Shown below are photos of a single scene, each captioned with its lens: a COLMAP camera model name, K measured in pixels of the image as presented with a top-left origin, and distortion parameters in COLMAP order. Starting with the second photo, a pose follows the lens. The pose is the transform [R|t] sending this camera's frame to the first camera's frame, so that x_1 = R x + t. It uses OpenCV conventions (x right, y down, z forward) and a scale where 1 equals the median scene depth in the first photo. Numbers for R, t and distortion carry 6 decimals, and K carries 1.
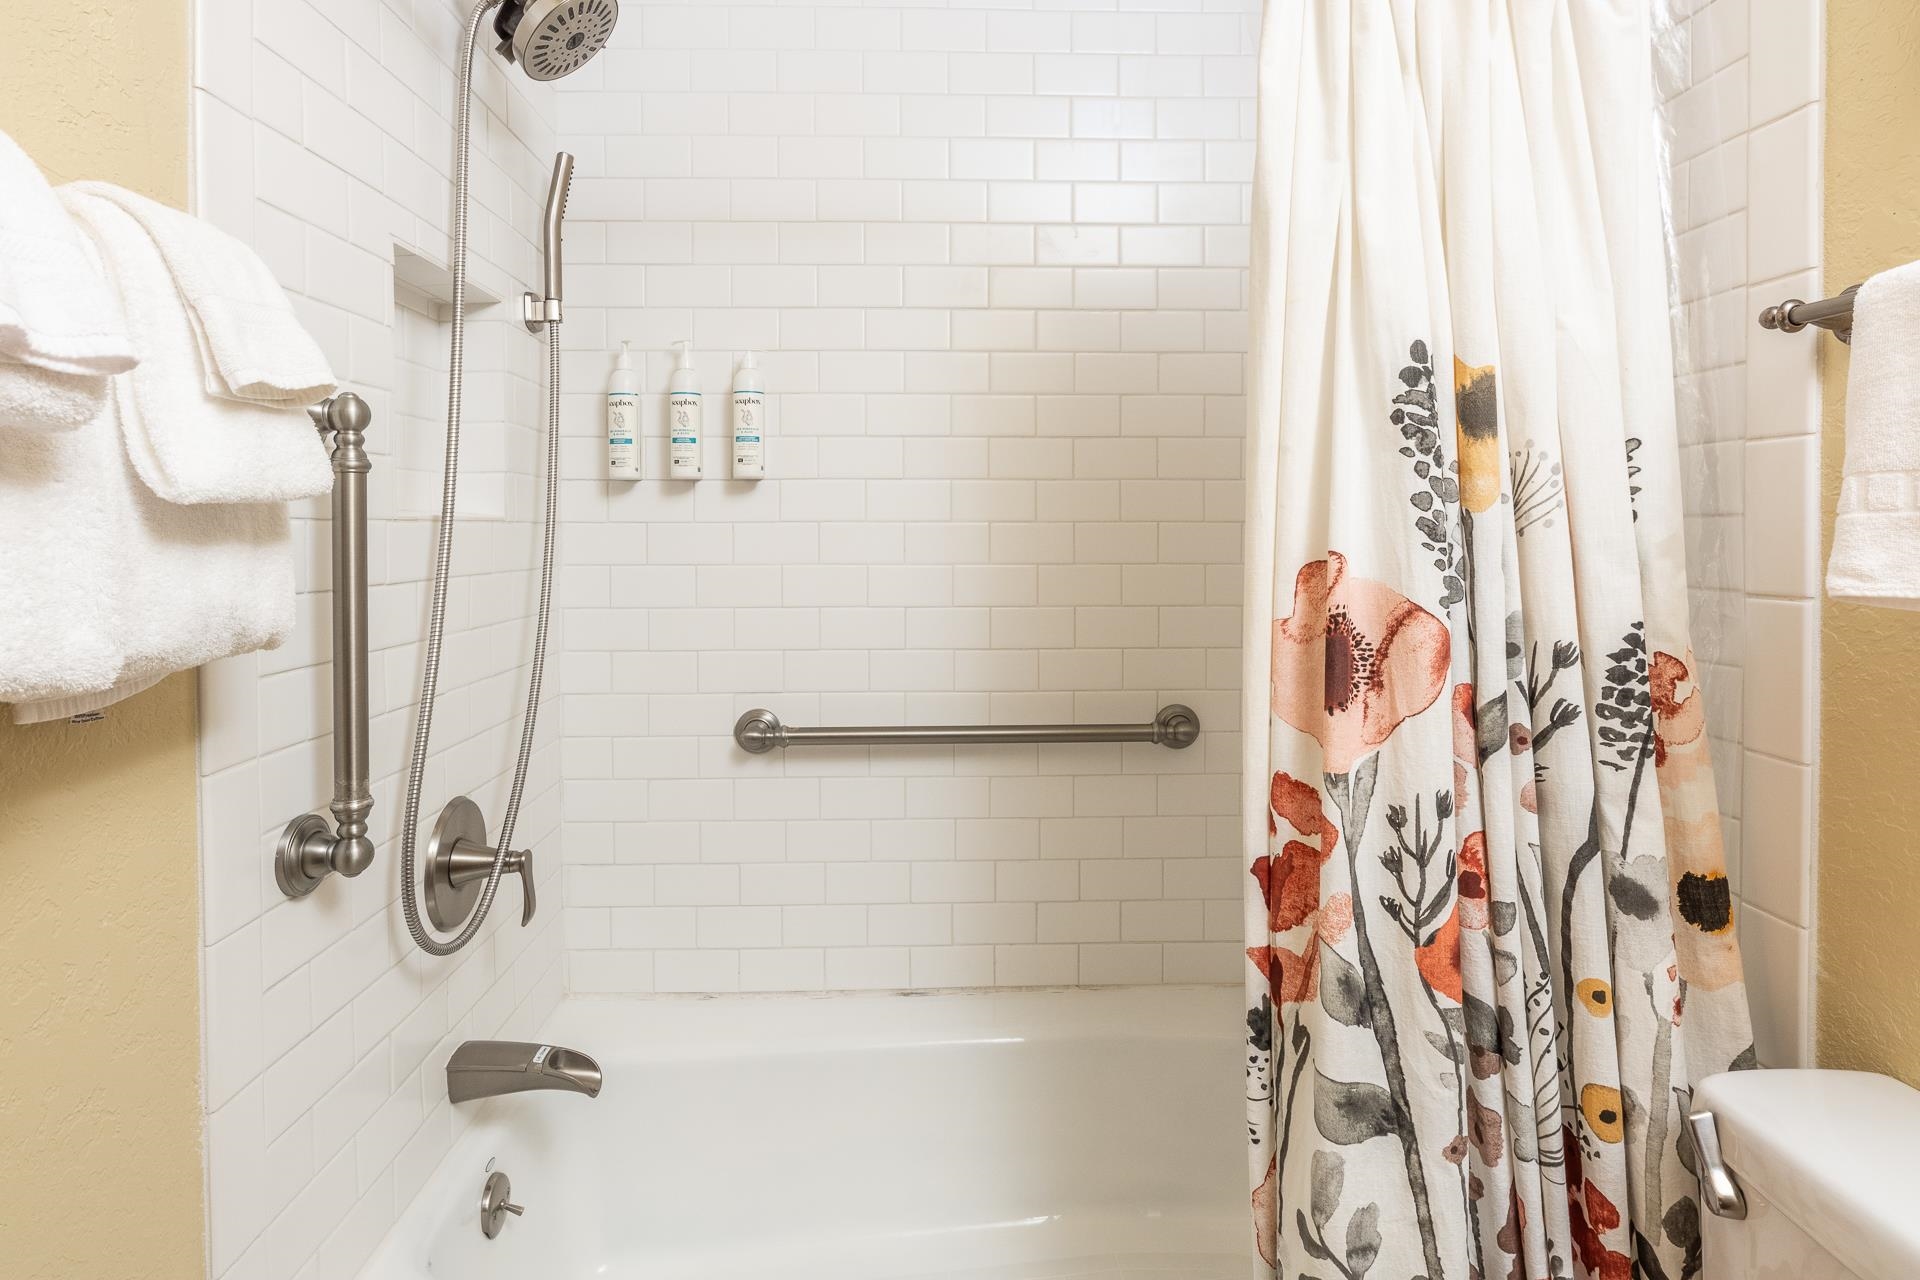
lens RADIAL K [[1032.3, 0, 913.8], [0, 1032.3, 536.3], [0, 0, 1]] dist [-0.005763, -0.000355]
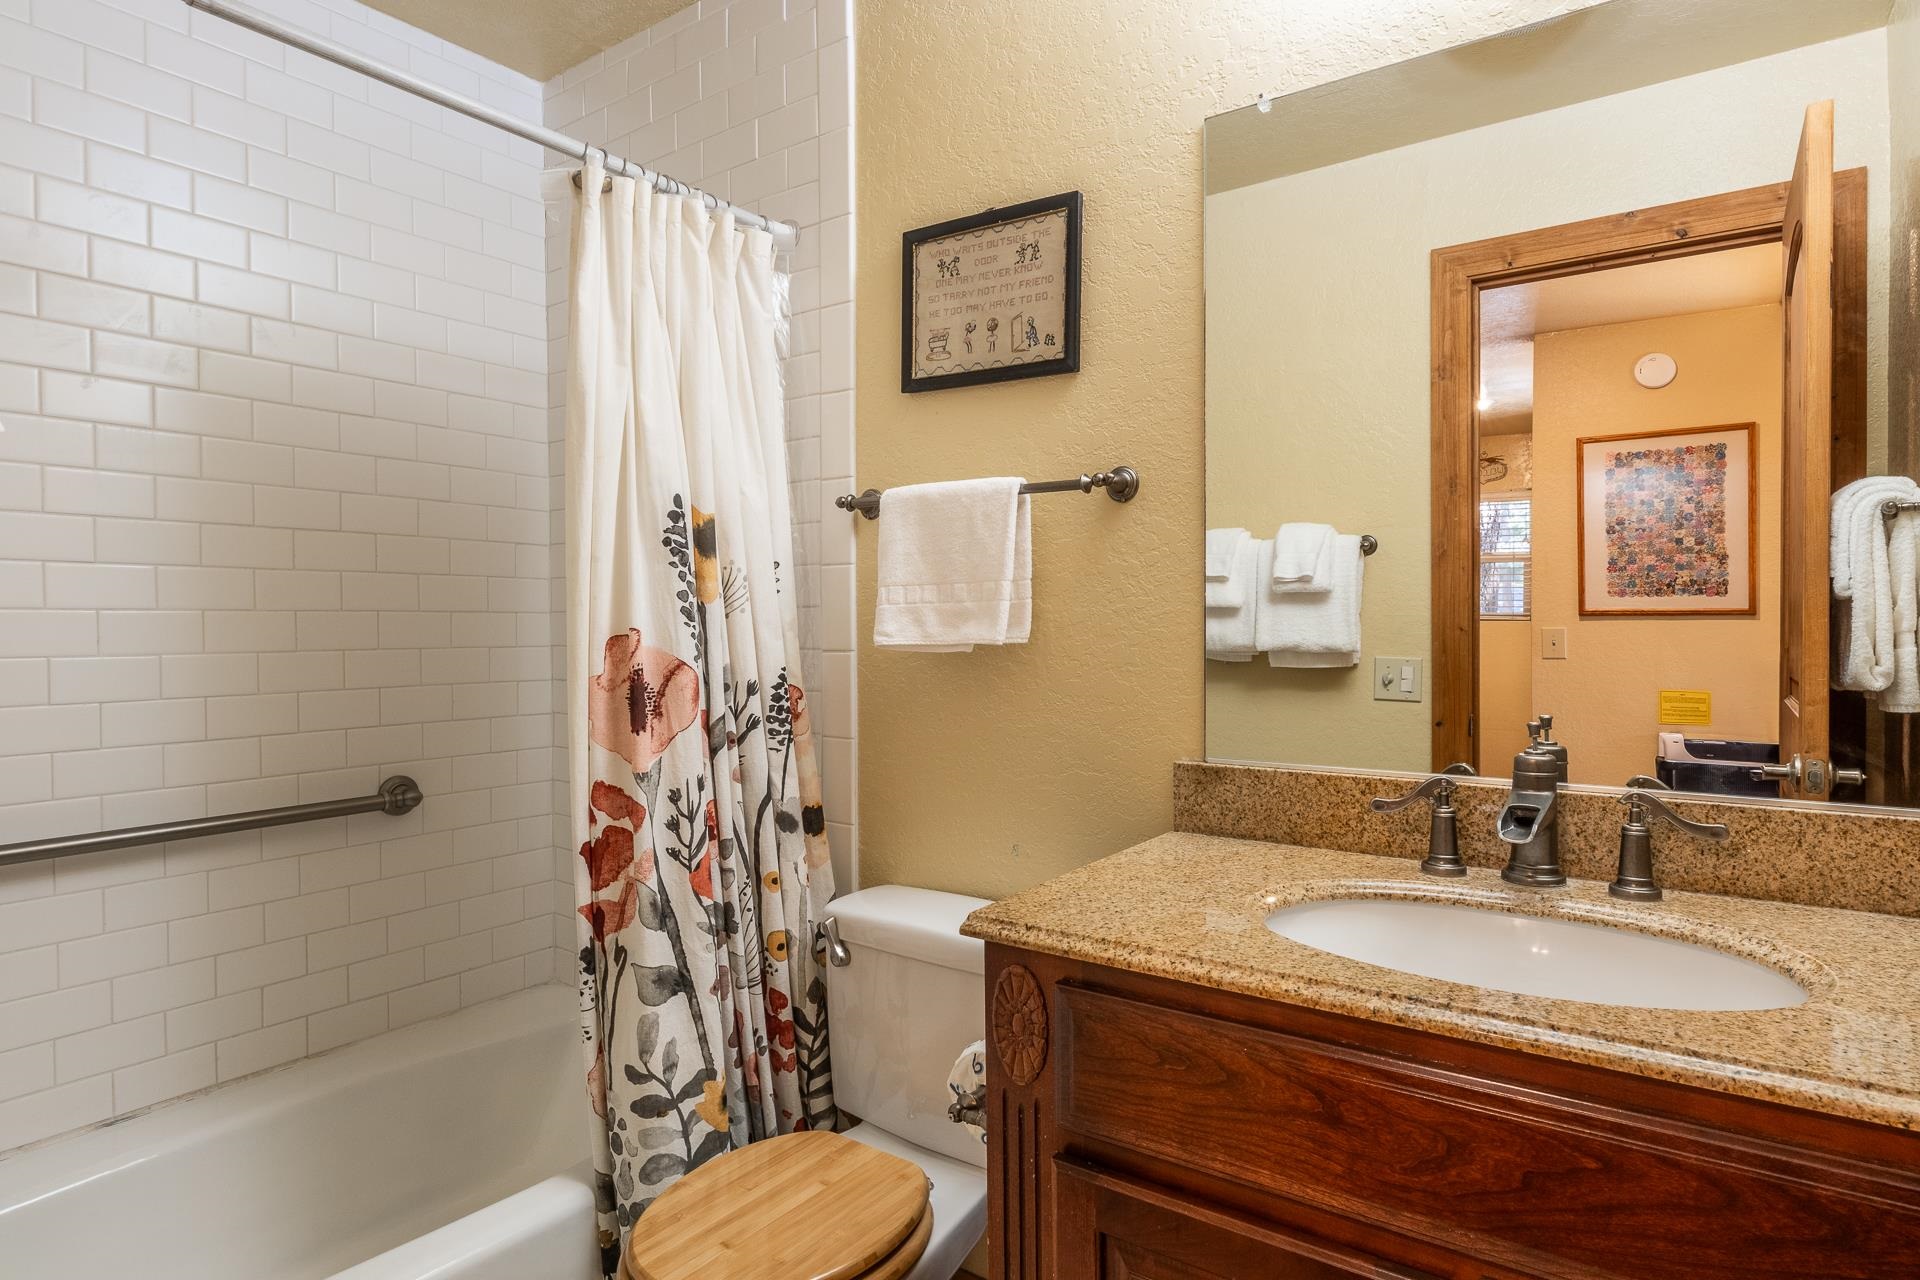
lens RADIAL K [[1032.3, 0, 964.4], [0, 1032.3, 634.6], [0, 0, 1]] dist [-0.005763, -0.000355]
pose [[0.594781, -0.013079, 0.803781, -0.527474], [0.011197, 0.999905, 0.007985, 0.017319], [-0.803810, 0.004251, 0.594871, -0.294254]]
